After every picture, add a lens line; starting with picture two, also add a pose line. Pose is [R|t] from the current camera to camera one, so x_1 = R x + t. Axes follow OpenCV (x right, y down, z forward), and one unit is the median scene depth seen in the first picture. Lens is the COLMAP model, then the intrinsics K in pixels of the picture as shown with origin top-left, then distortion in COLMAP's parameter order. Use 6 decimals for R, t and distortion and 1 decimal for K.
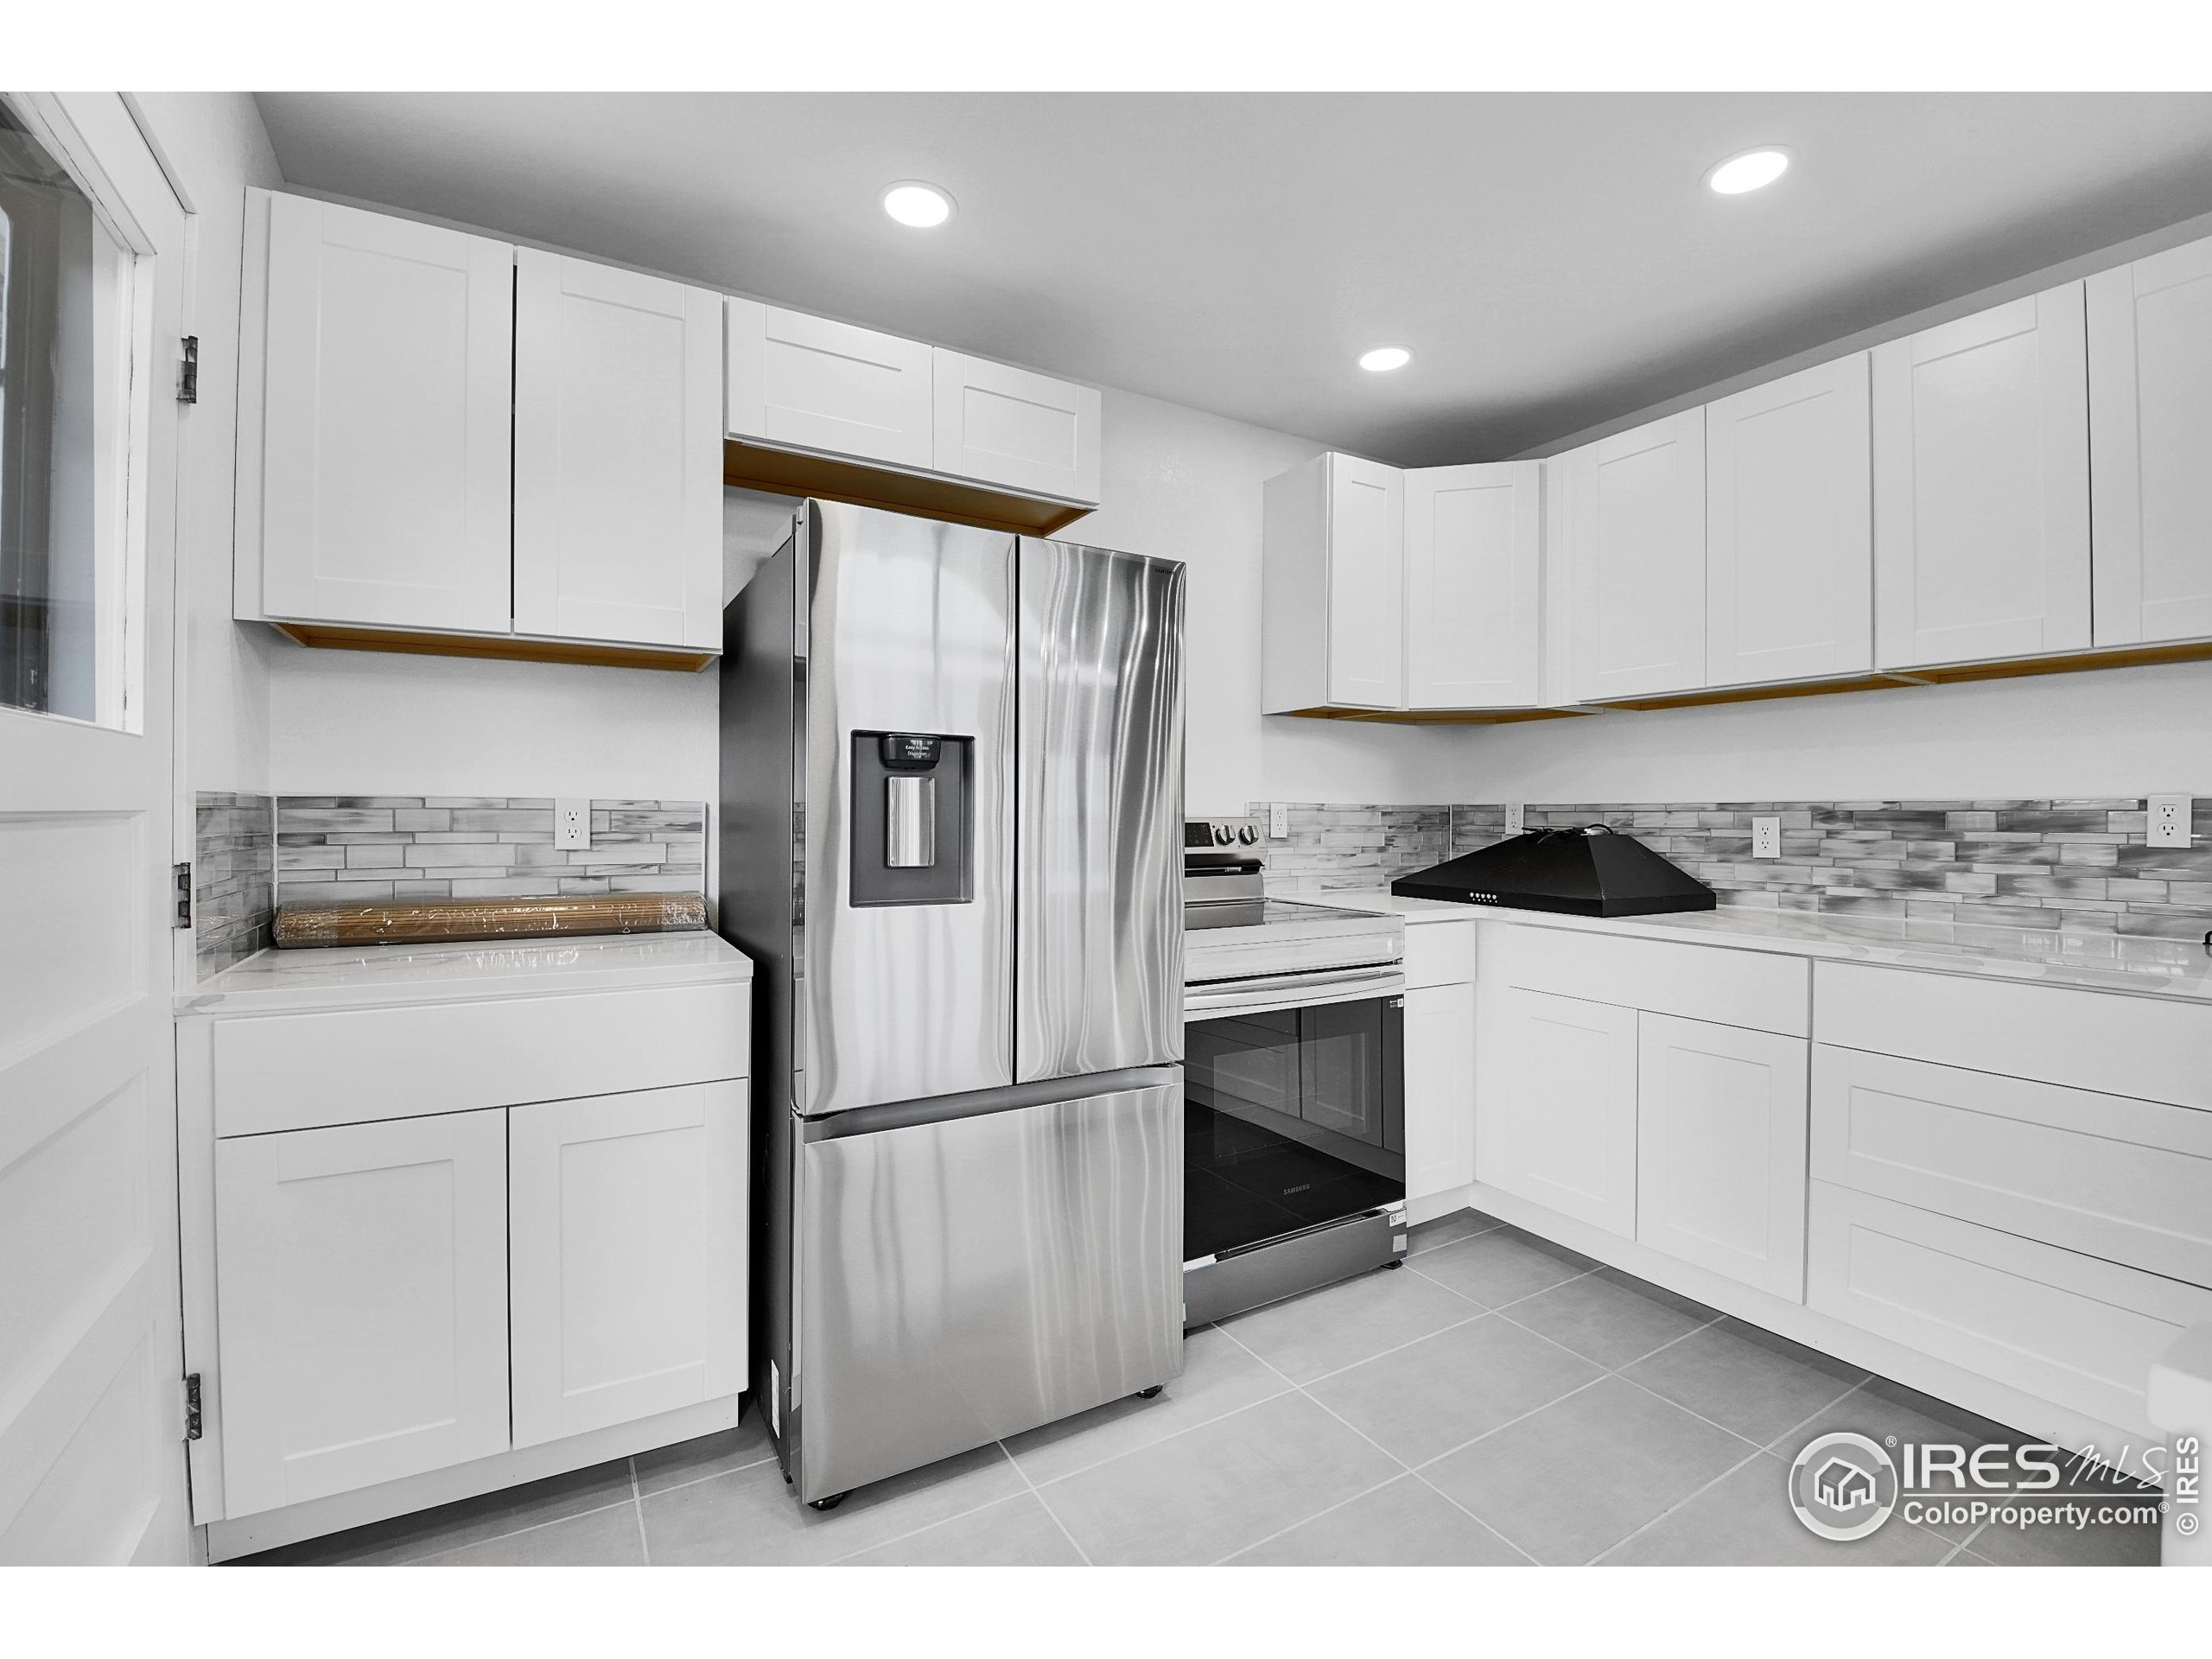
lens RADIAL K [[969.9, 0, 1103.6], [0, 969.9, 823.5], [0, 0, 1]] dist [-0.018758, -0.009114]
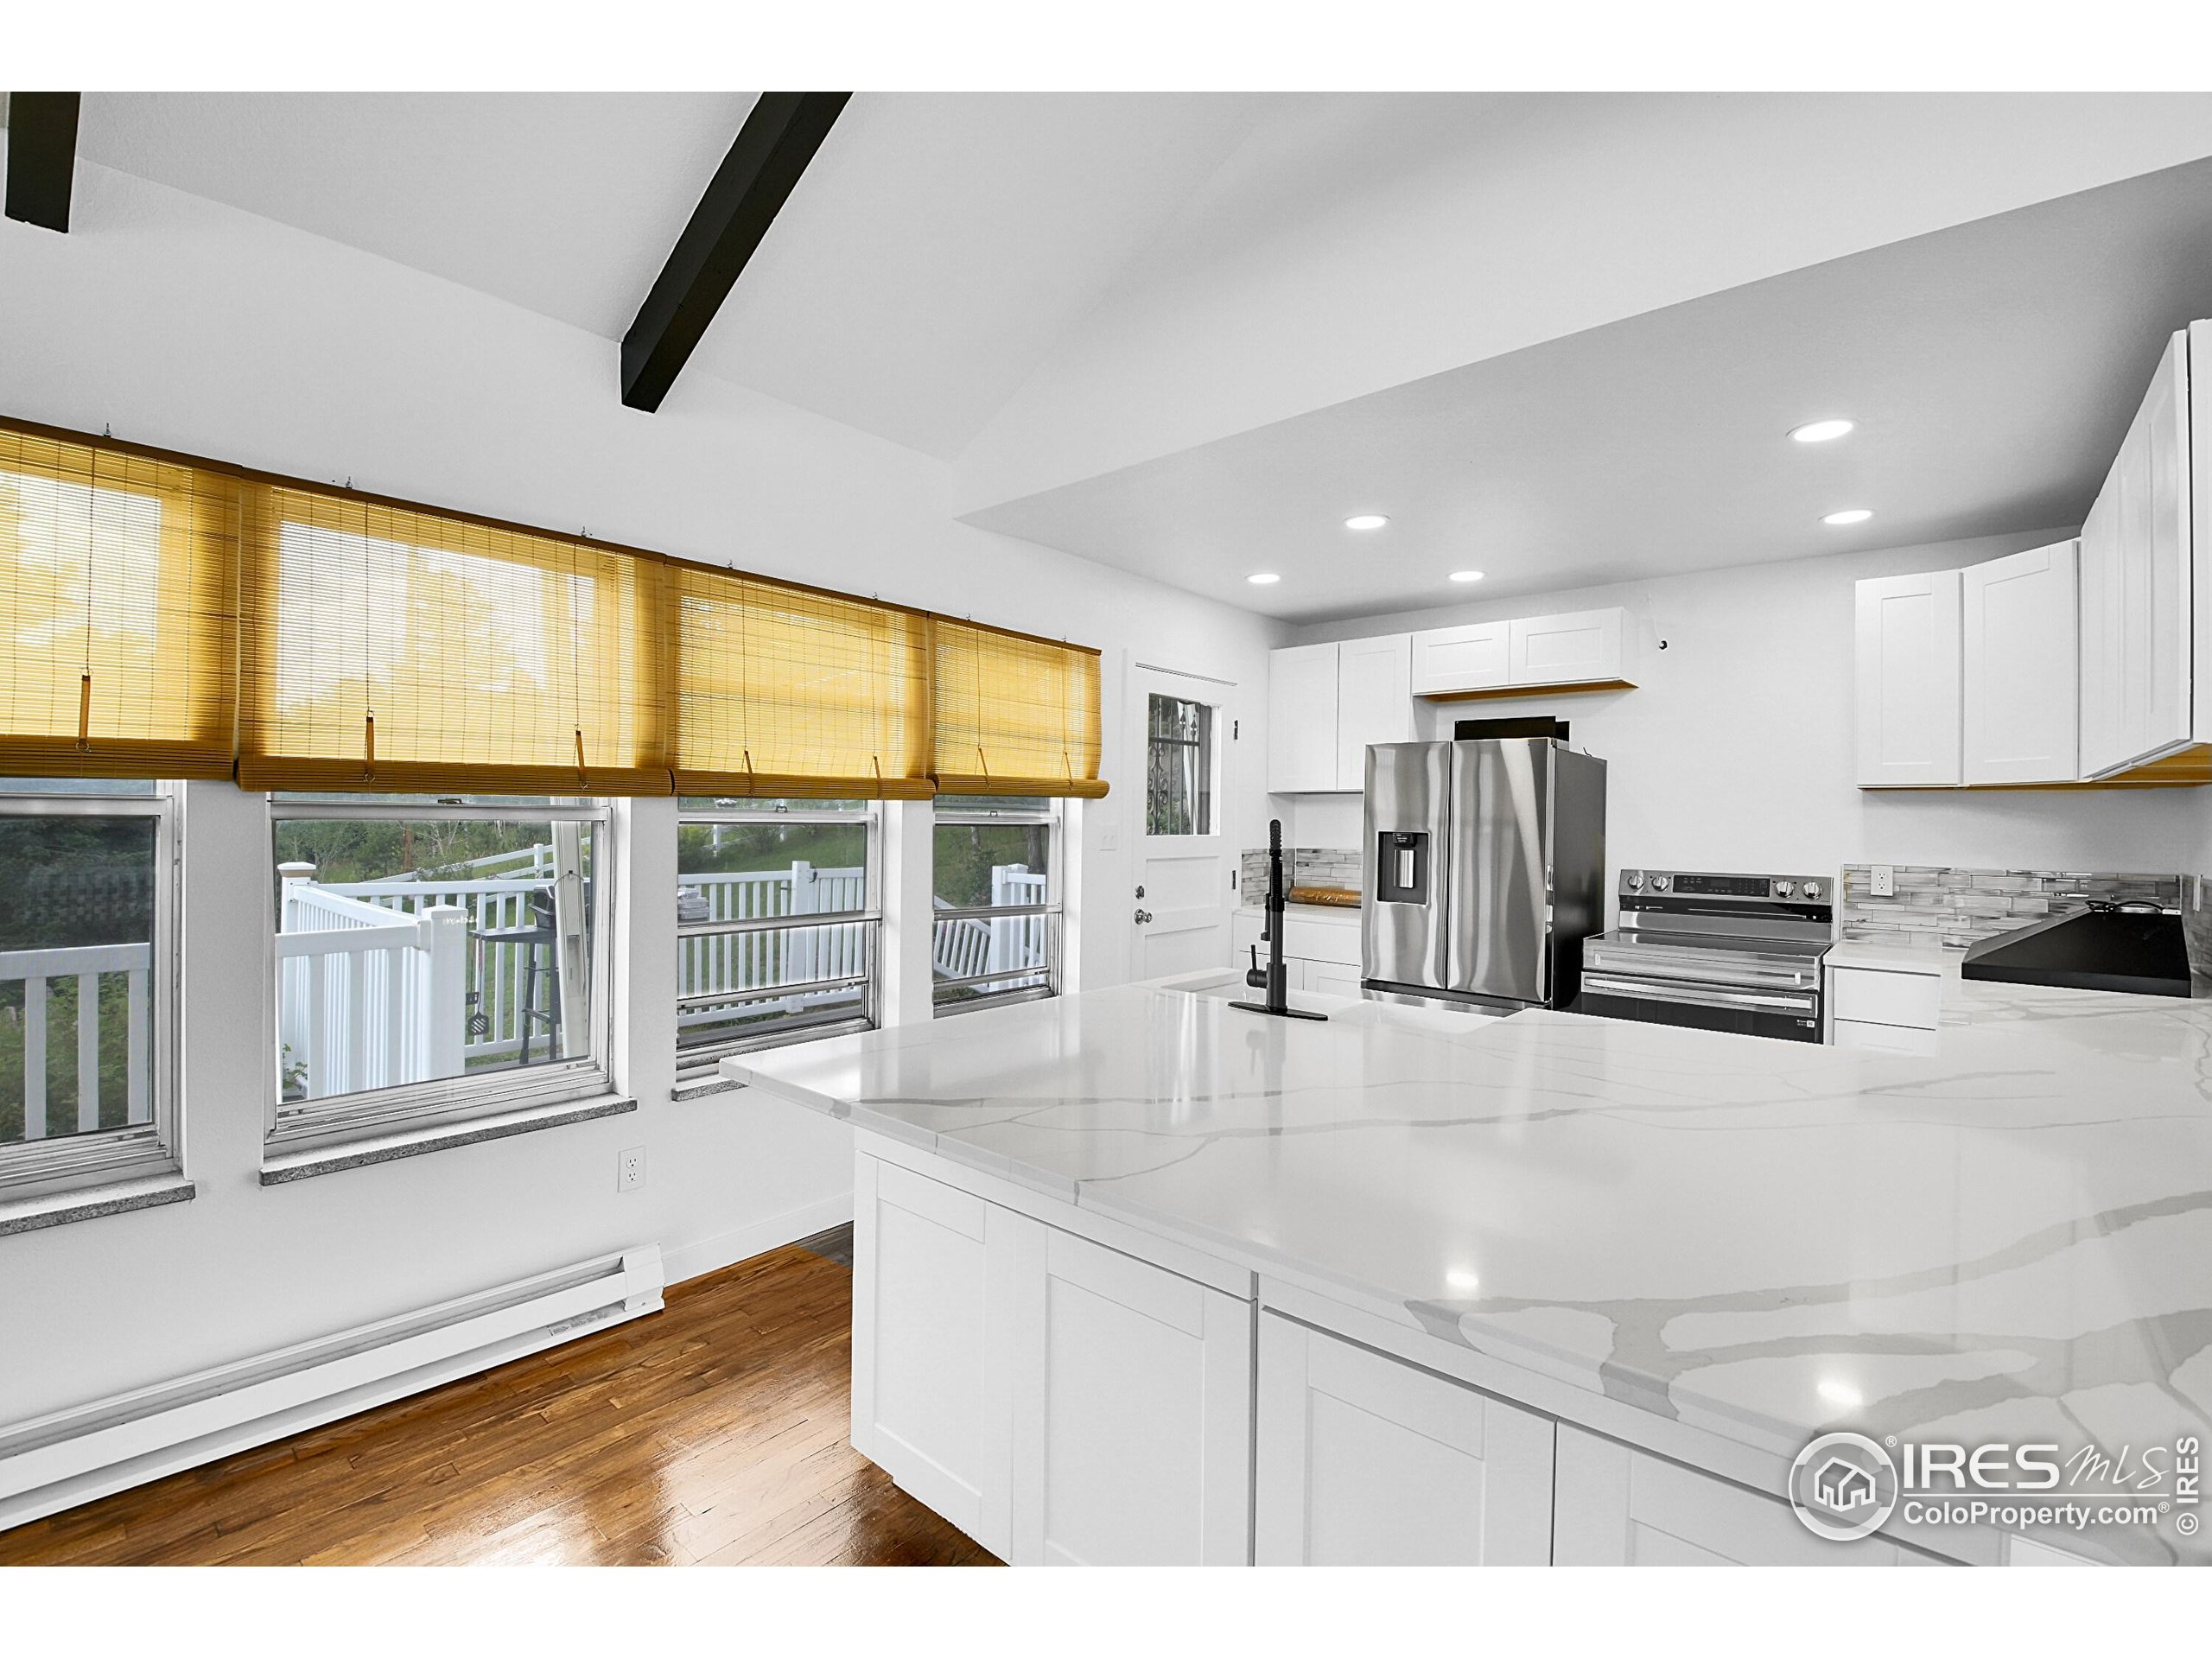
lens RADIAL K [[969.9, 0, 1111.5], [0, 969.9, 826.3], [0, 0, 1]] dist [-0.018758, -0.009114]
pose [[0.303224, 0.007276, -0.952892, 1.549931], [-0.021102, 0.999777, 0.000919, -0.077782], [0.952686, 0.019829, 0.303310, -0.358935]]
